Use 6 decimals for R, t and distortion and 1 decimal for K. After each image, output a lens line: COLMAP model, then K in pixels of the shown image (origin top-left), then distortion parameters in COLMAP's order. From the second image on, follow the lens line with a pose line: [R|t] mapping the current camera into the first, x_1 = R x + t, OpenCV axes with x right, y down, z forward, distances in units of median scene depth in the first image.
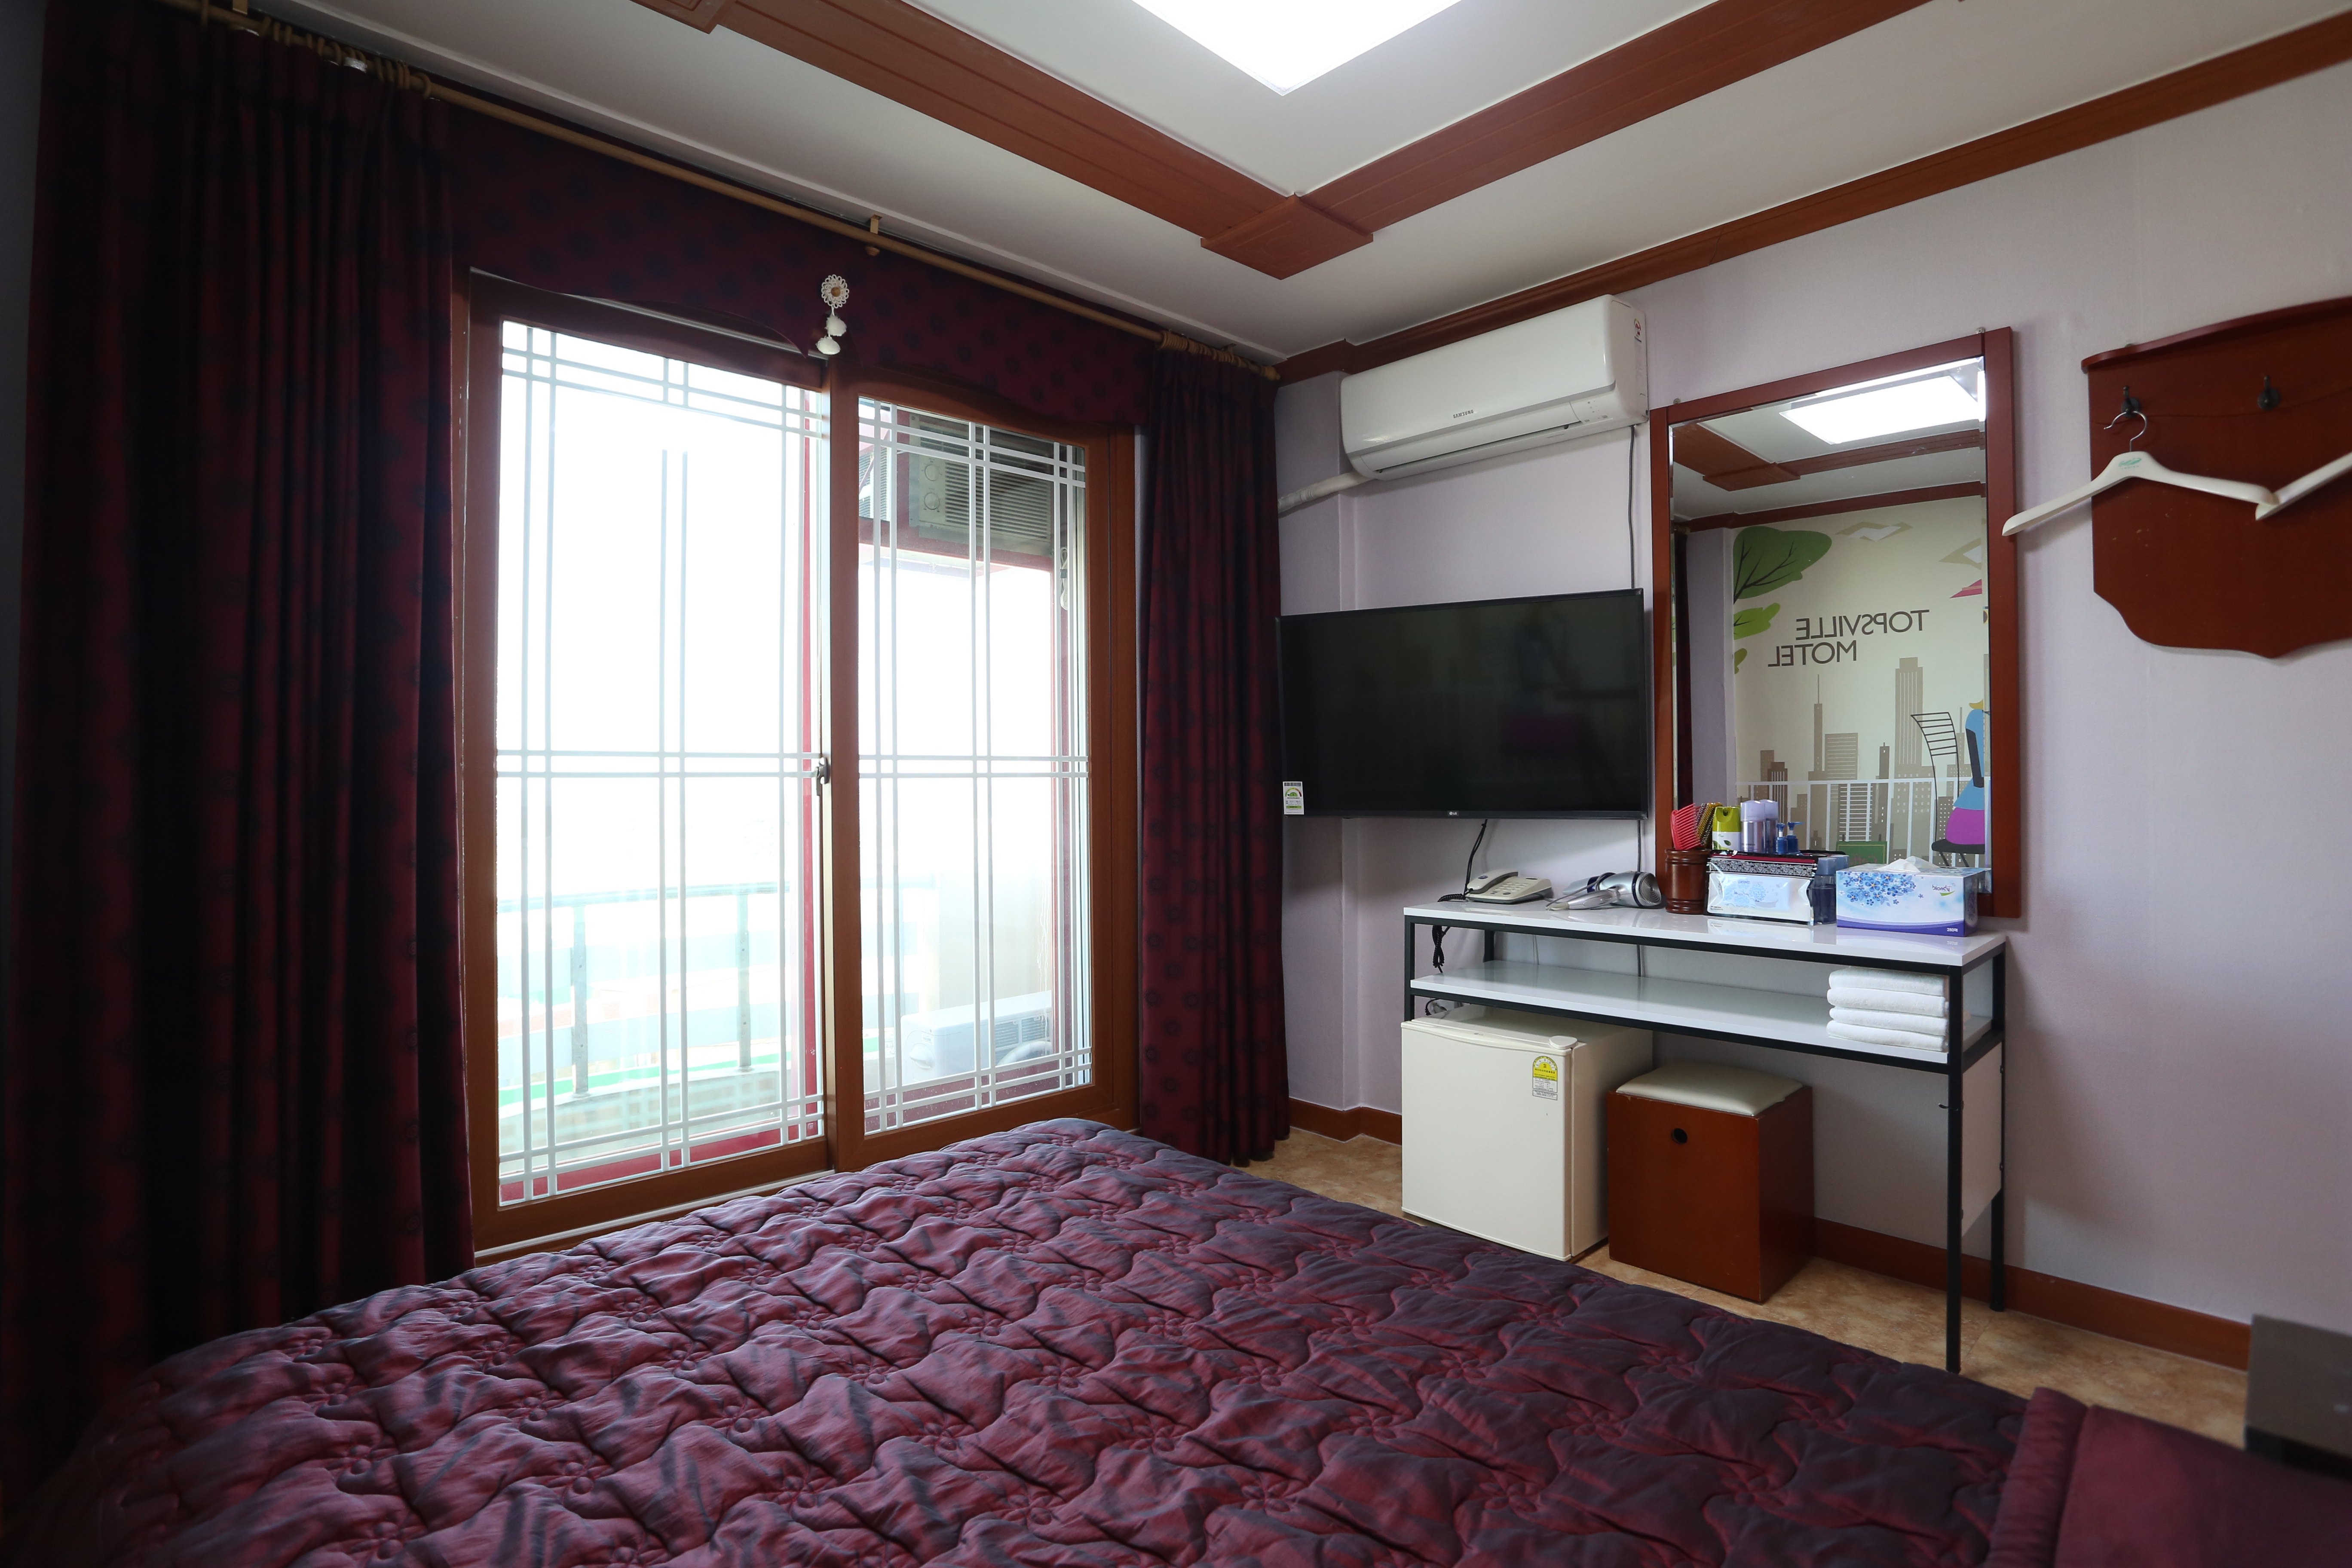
lens RADIAL K [[1150.9, 0, 1156.7], [0, 1150.9, 773.8], [0, 0, 1]] dist [-0.051984, 0.024248]
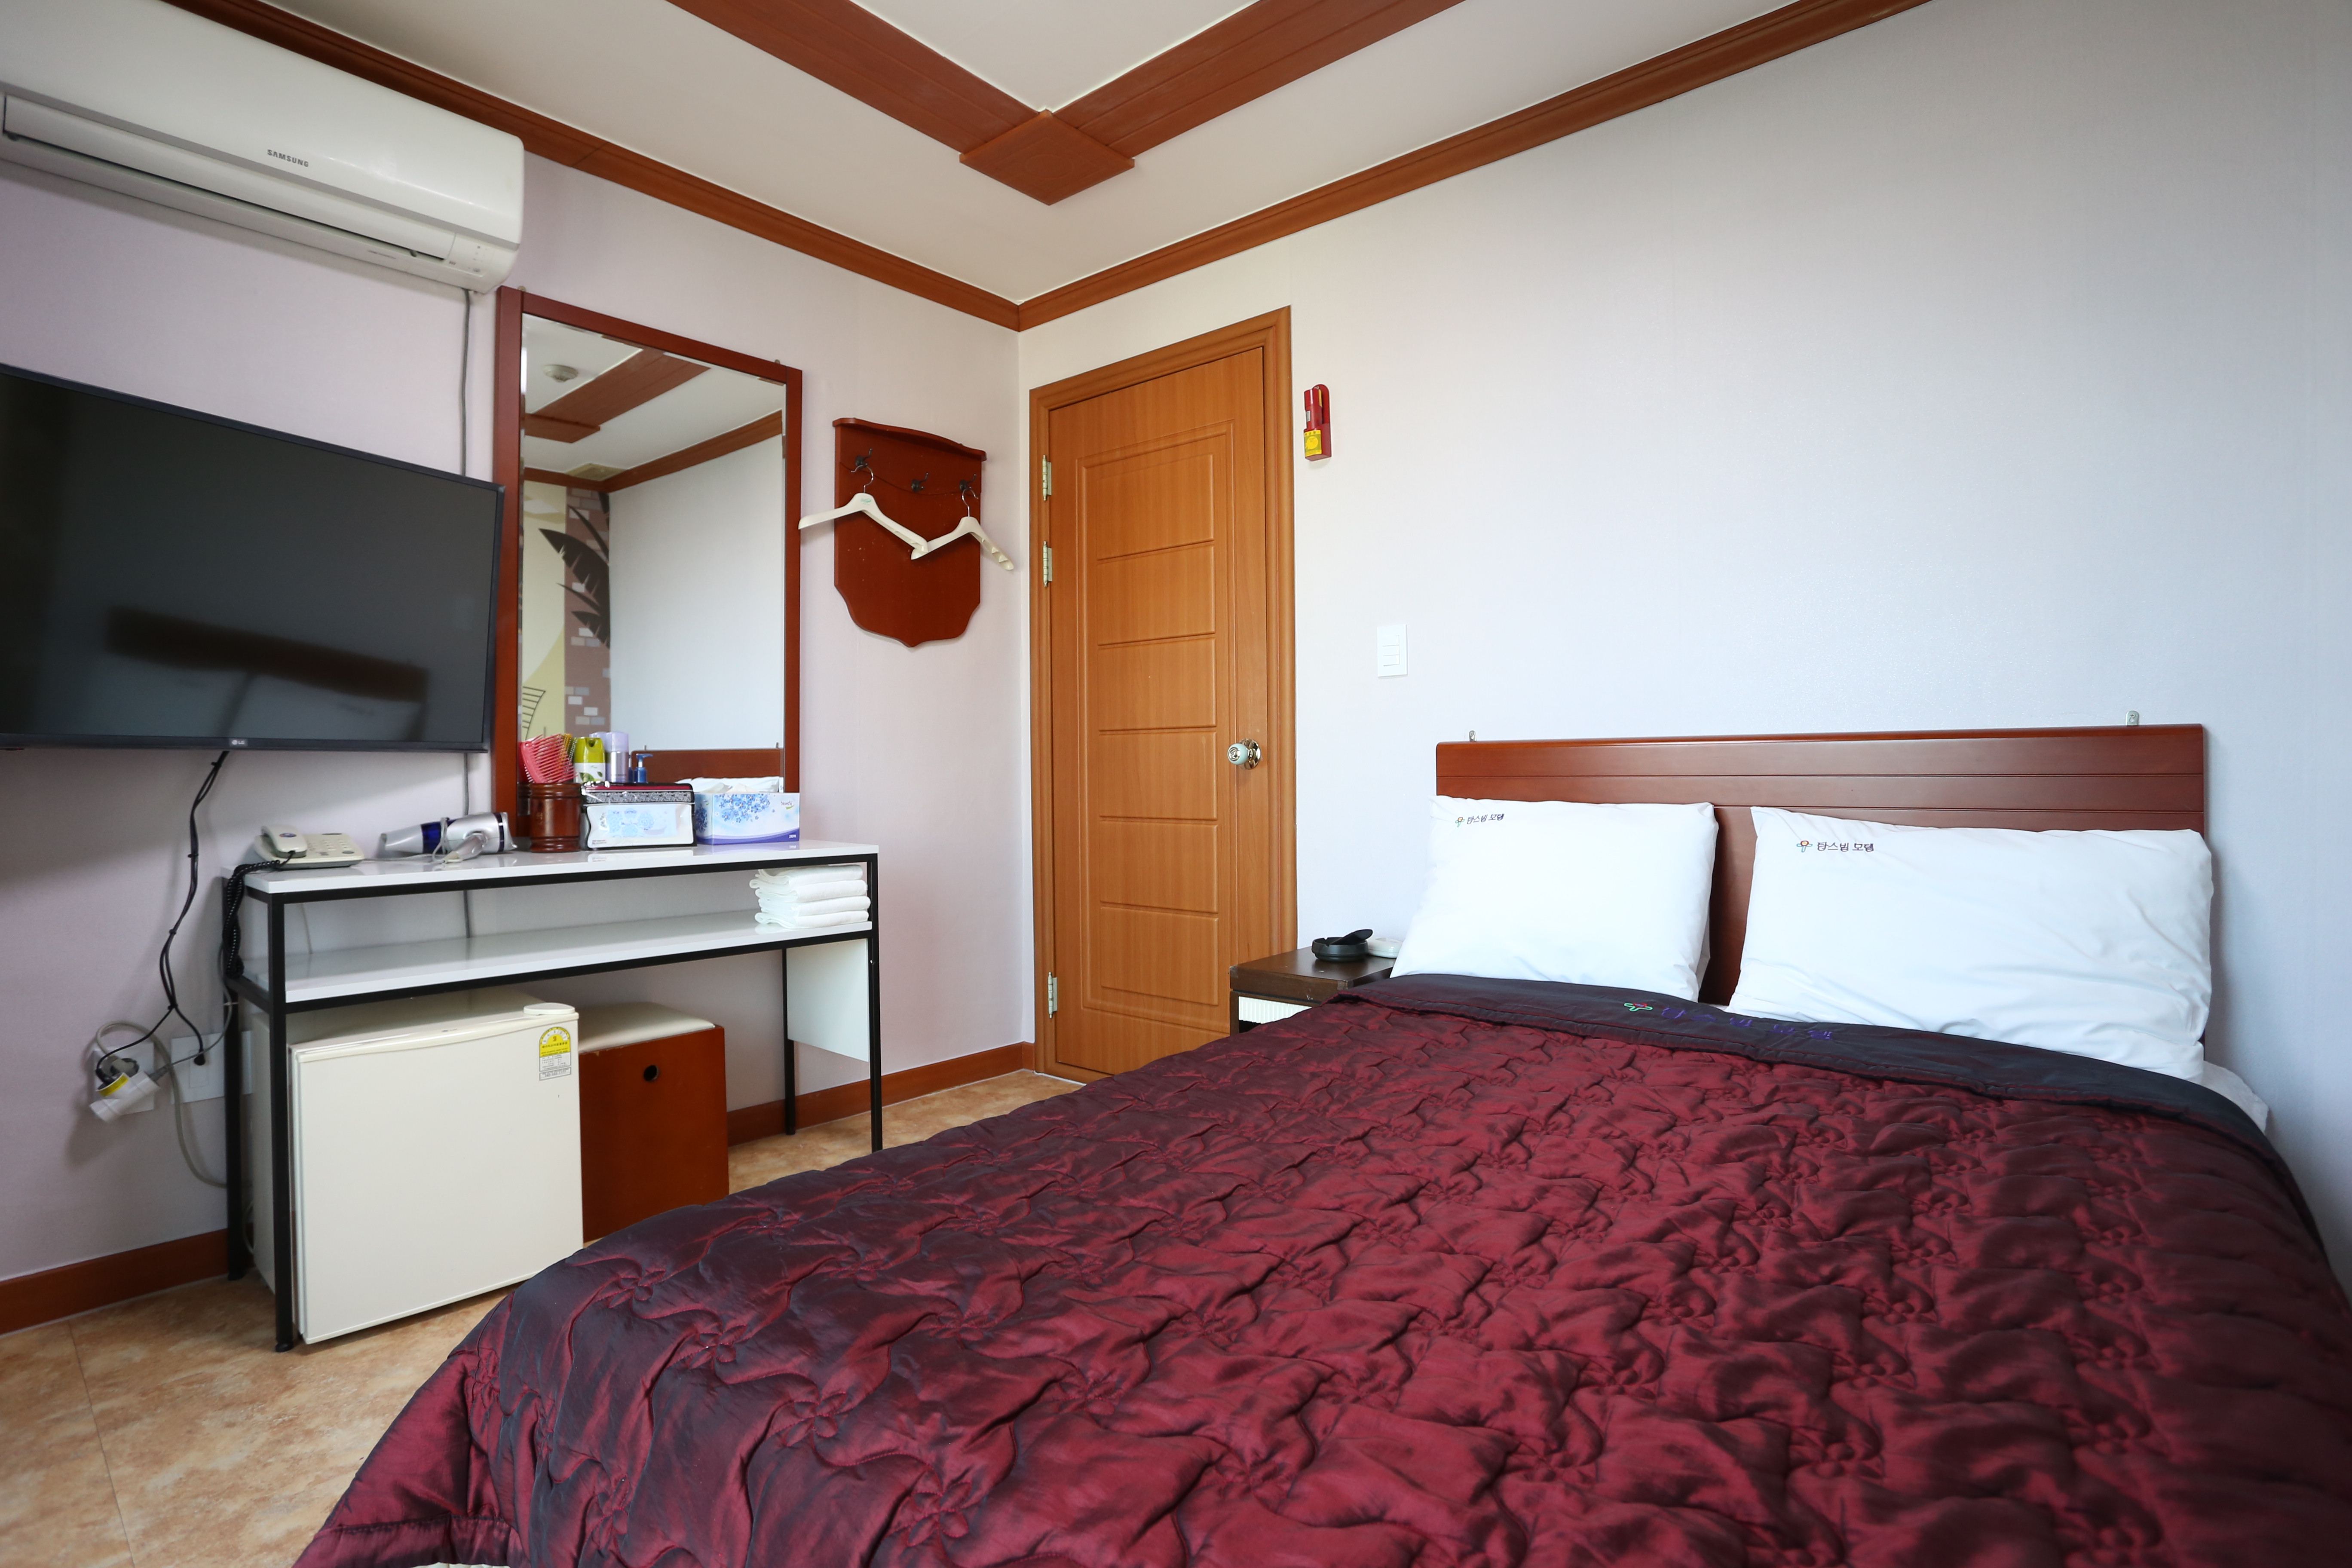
lens RADIAL K [[1150.9, 0, 1156.7], [0, 1150.9, 773.8], [0, 0, 1]] dist [-0.051984, 0.024248]
pose [[-0.108034, -0.003926, 0.994139, -0.557163], [-0.010925, 0.999937, 0.002762, 0.056733], [-0.994087, -0.010563, -0.108070, 0.681504]]
